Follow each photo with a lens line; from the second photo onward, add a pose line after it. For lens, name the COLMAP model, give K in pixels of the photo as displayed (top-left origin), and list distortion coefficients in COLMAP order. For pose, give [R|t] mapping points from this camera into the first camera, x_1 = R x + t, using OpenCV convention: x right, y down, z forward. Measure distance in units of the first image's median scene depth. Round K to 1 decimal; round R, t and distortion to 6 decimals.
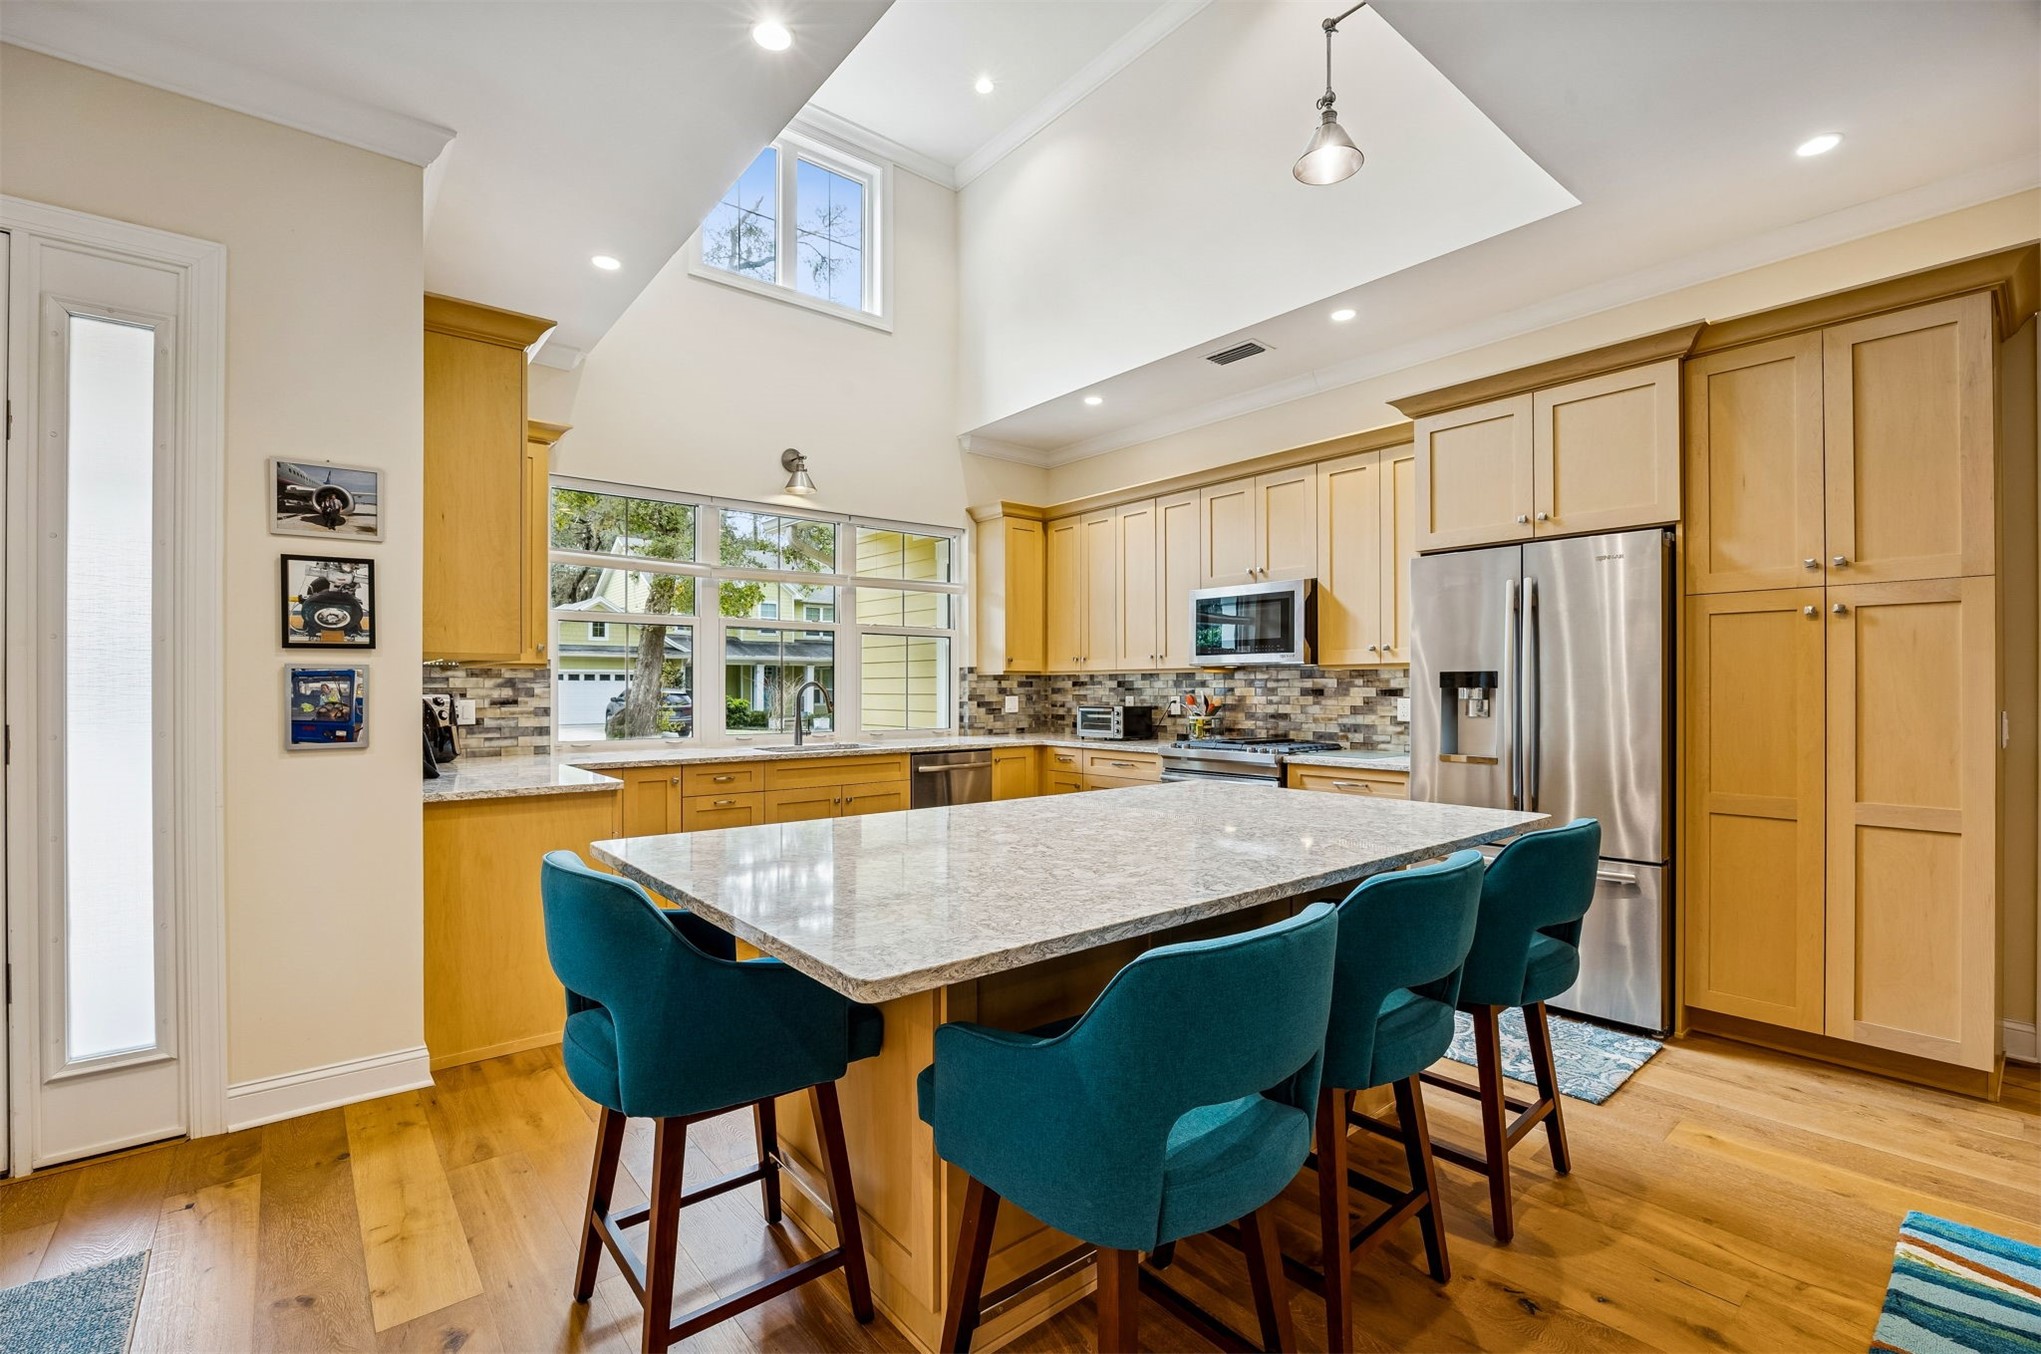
lens RADIAL K [[890.8, 0, 1016.3], [0, 890.8, 688.3], [0, 0, 1]] dist [-0.002010, -0.000590]
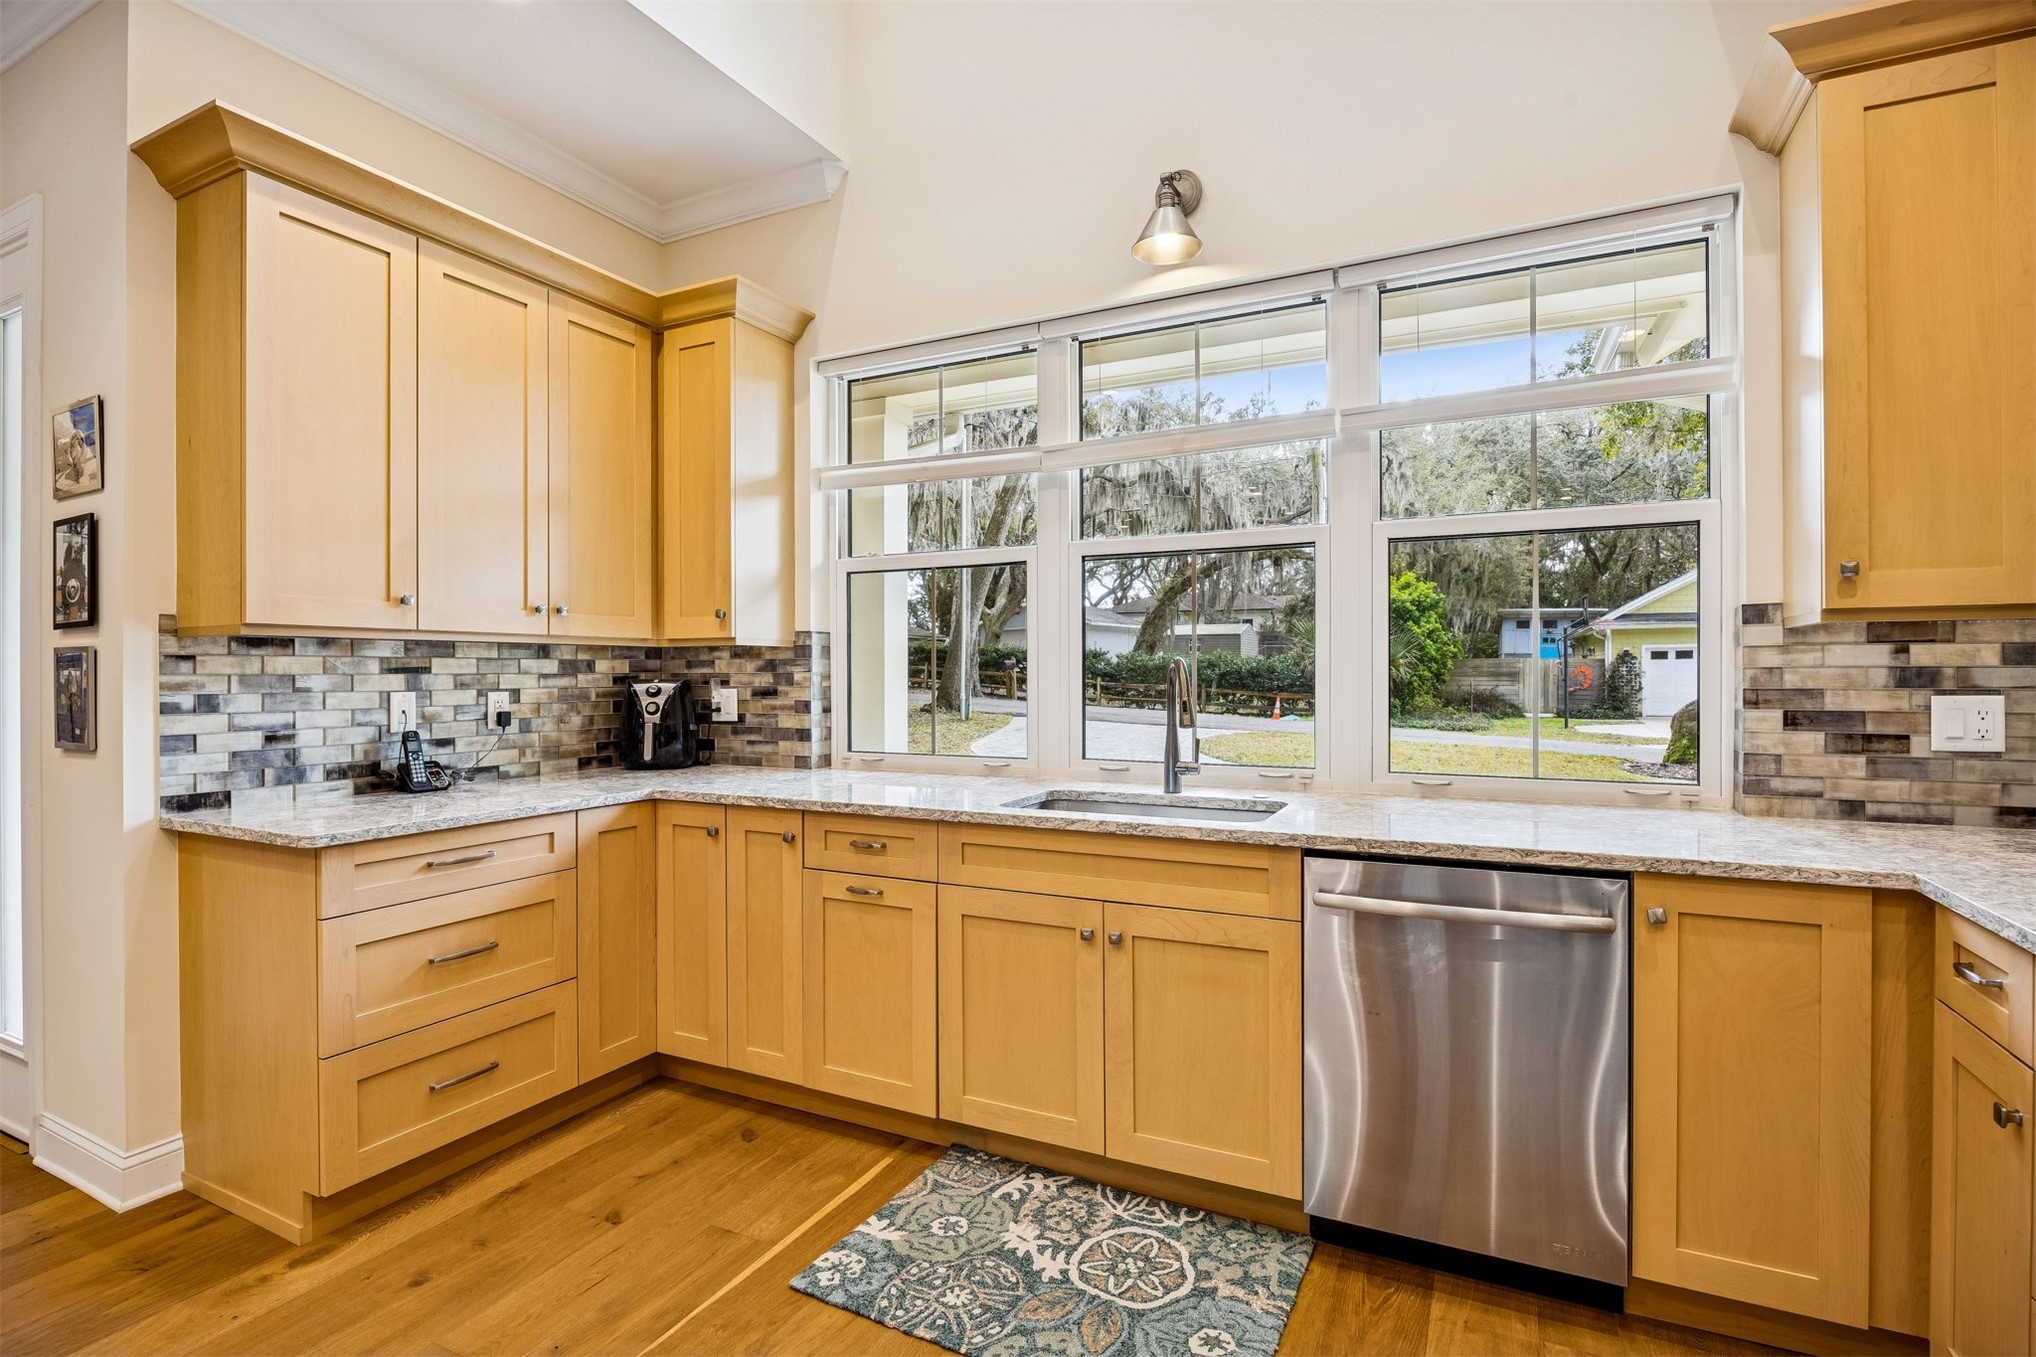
lens RADIAL K [[982.6, 0, 1027.3], [0, 982.6, 674.7], [0, 0, 1]] dist [-0.008022, 0.000078]
pose [[0.395103, 0.000416, -0.918637, 0.246095], [0.004212, 0.999989, 0.002264, 0.000047], [0.918627, -0.004763, 0.395096, 0.875509]]
